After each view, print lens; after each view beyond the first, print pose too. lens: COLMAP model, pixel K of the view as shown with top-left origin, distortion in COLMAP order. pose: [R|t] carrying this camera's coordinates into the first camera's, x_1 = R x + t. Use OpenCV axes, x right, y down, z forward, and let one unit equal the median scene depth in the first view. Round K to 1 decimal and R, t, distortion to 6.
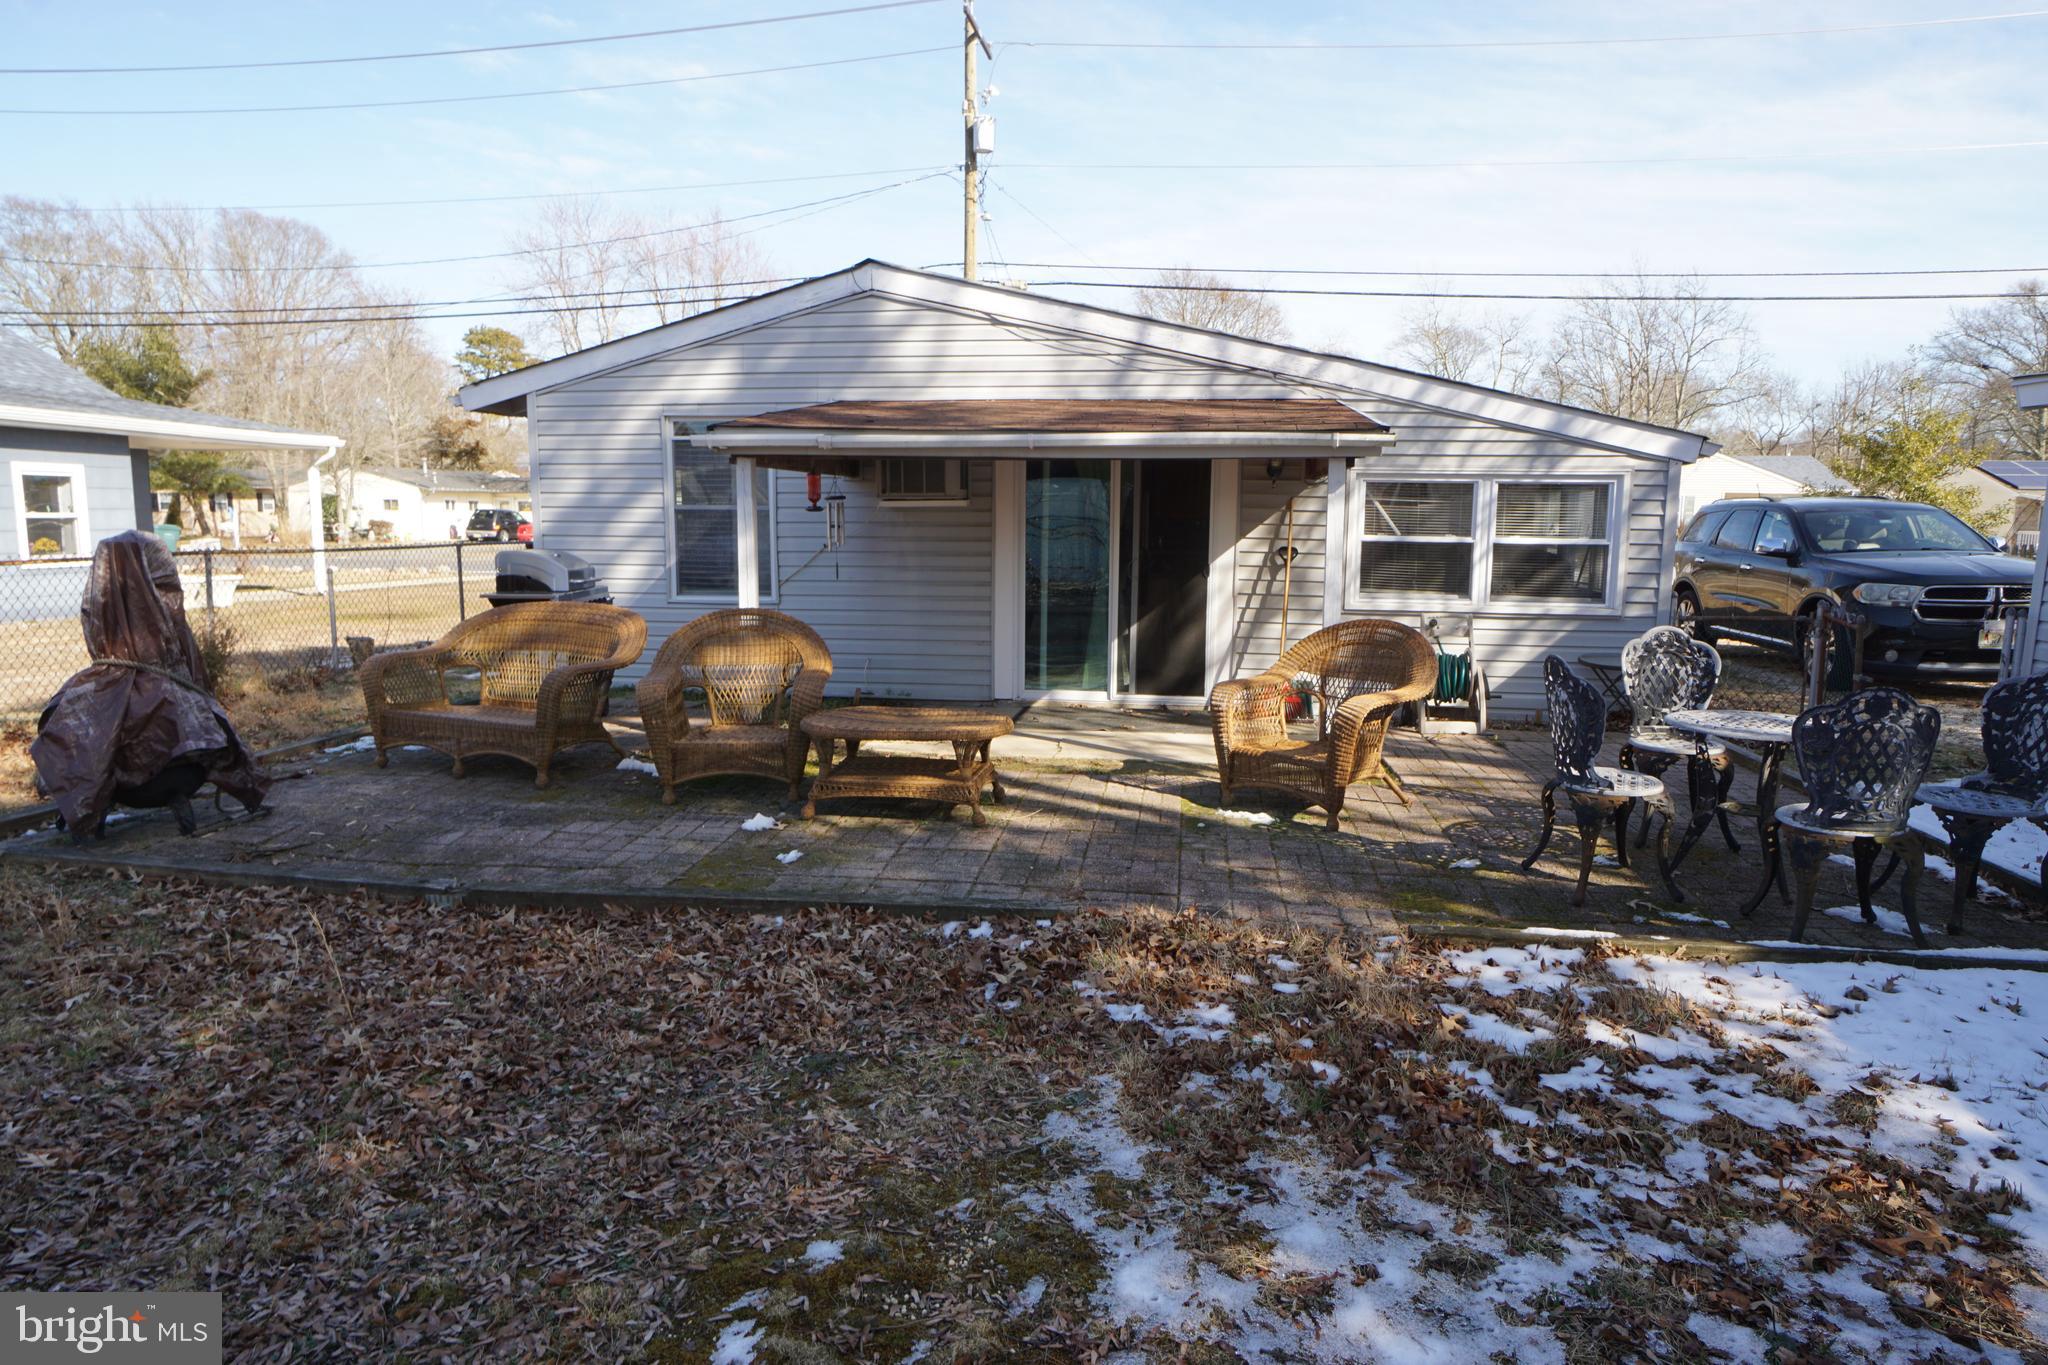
lens RADIAL K [[1226.7, 0, 1024.2], [0, 1226.7, 657.4], [0, 0, 1]] dist [-0.015856, 0.025034]
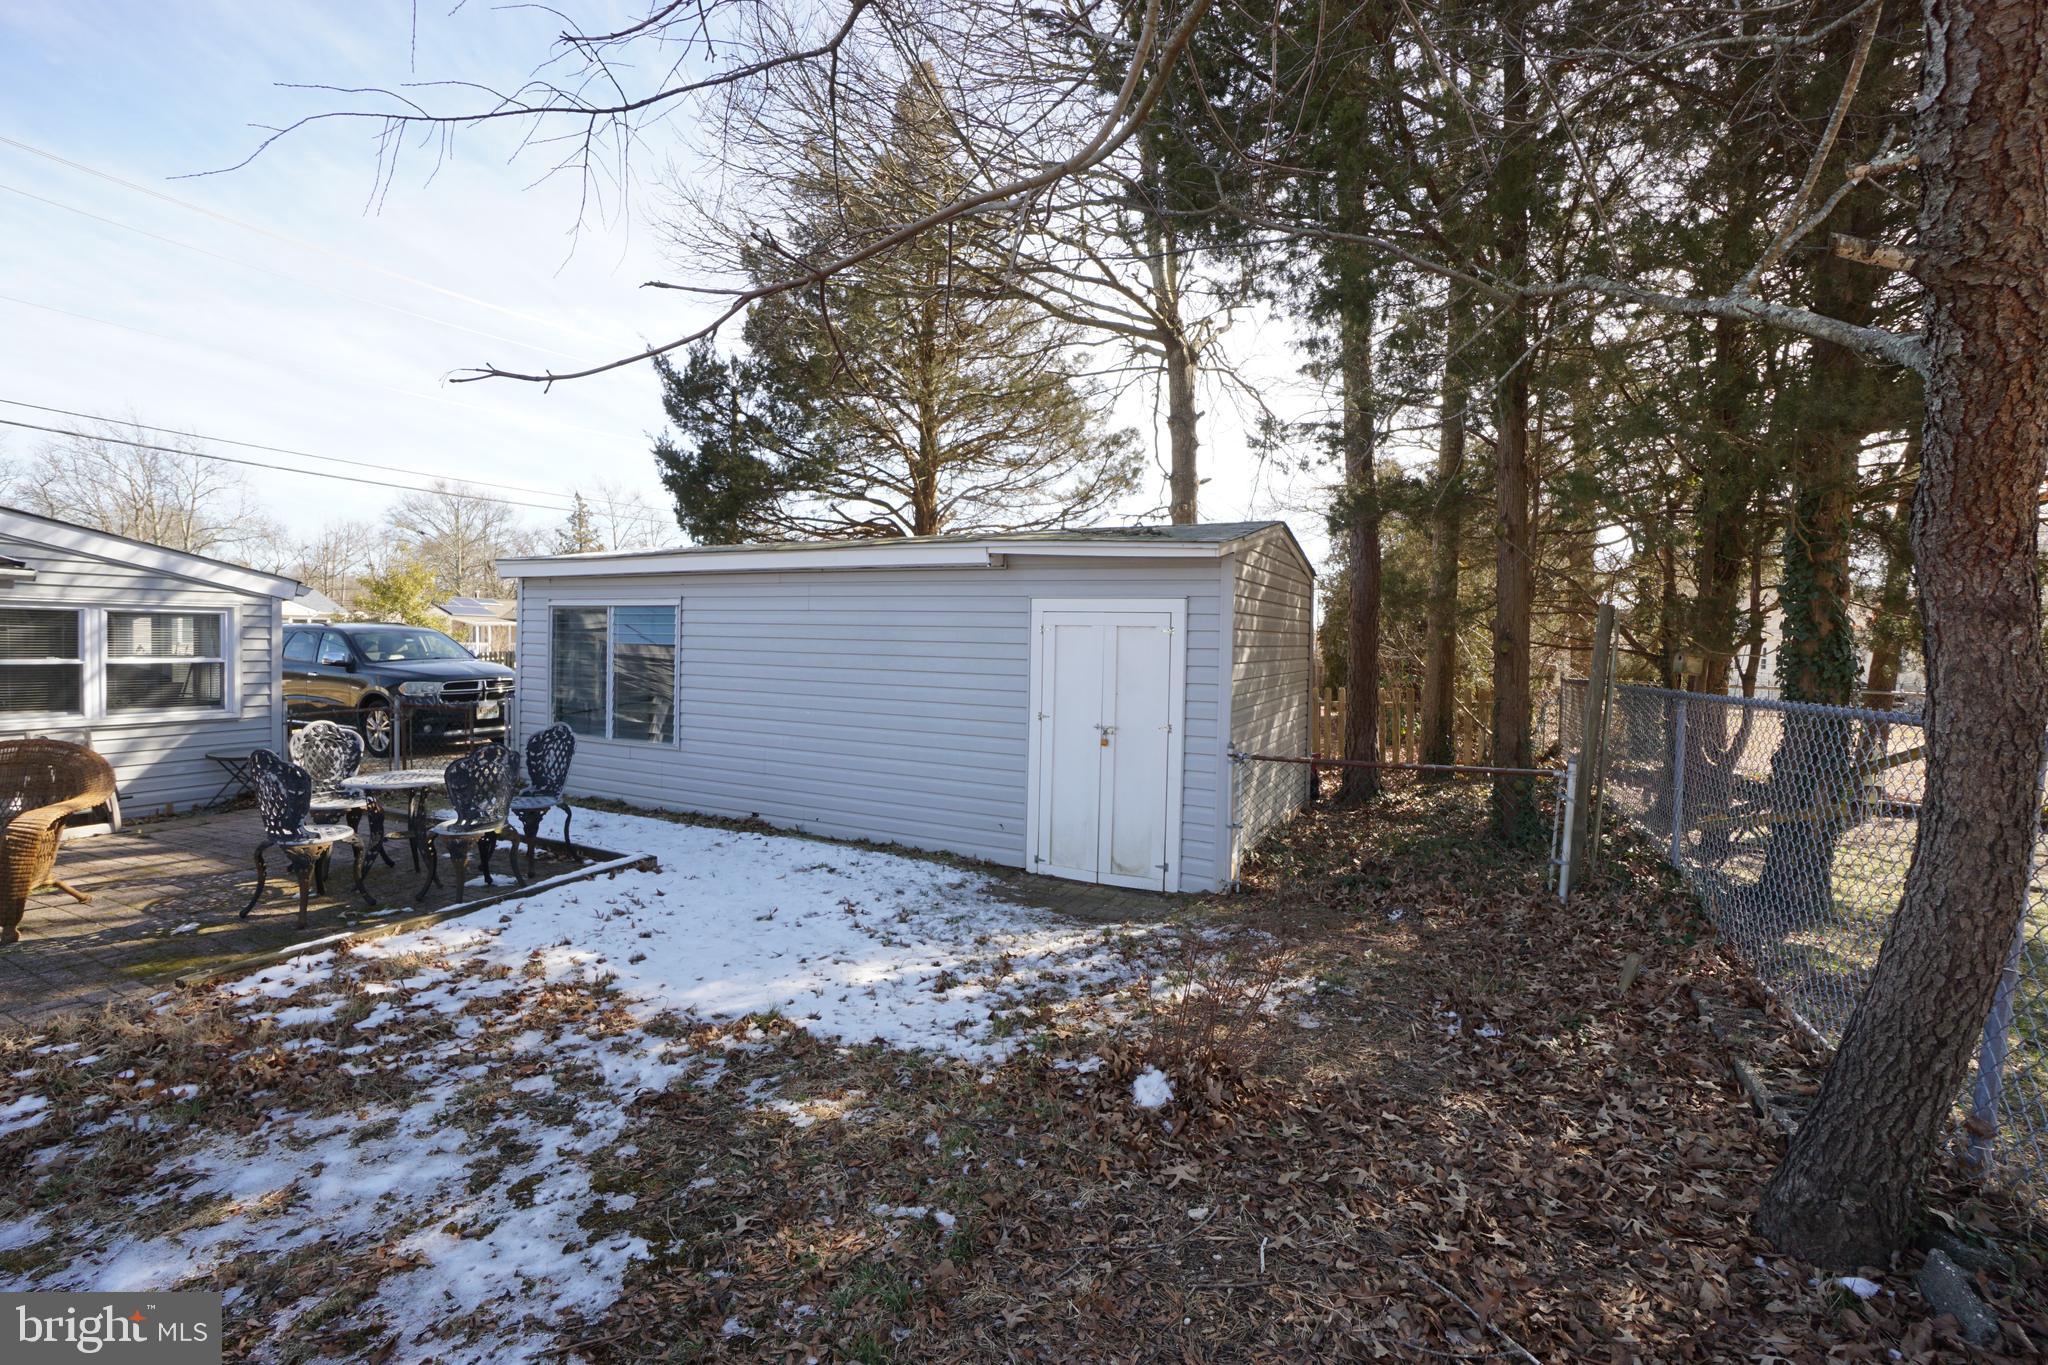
lens RADIAL K [[906.3, 0, 1025.0], [0, 906.3, 653.0], [0, 0, 1]] dist [-0.066519, 0.023732]
pose [[0.306125, -0.020272, 0.951776, -0.273918], [0.105655, 0.994320, -0.012804, -0.007207], [-0.946110, 0.104479, 0.306528, -0.120302]]
